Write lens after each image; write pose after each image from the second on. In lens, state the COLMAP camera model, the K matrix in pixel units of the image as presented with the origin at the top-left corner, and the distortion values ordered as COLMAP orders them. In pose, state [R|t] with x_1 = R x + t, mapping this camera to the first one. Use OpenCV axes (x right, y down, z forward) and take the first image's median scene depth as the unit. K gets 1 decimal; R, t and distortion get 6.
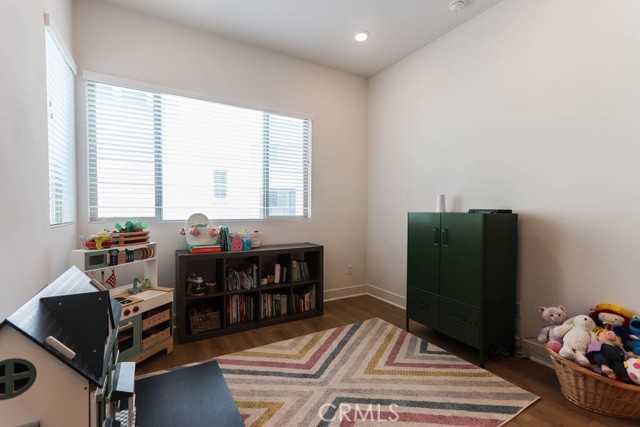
lens RADIAL K [[292.8, 0, 325.0], [0, 292.8, 213.2], [0, 0, 1]] dist [0.000611, 0.000411]
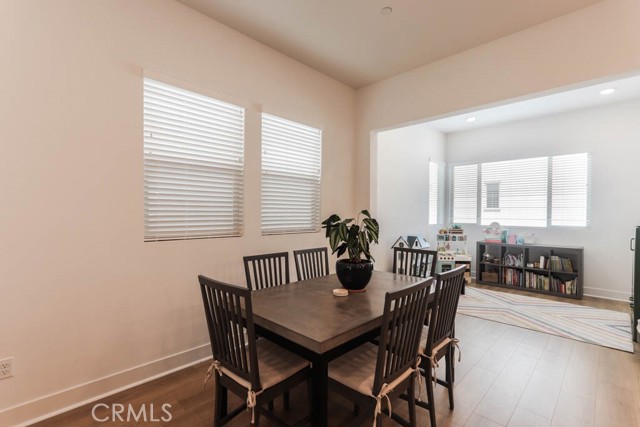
lens RADIAL K [[292.8, 0, 315.6], [0, 292.8, 216.4], [0, 0, 1]] dist [0.000611, 0.000411]
pose [[0.237136, 0.001792, -0.971475, 1.134762], [-0.022199, 0.999747, -0.003574, -0.003972], [0.971223, 0.022413, 0.237116, -0.570559]]
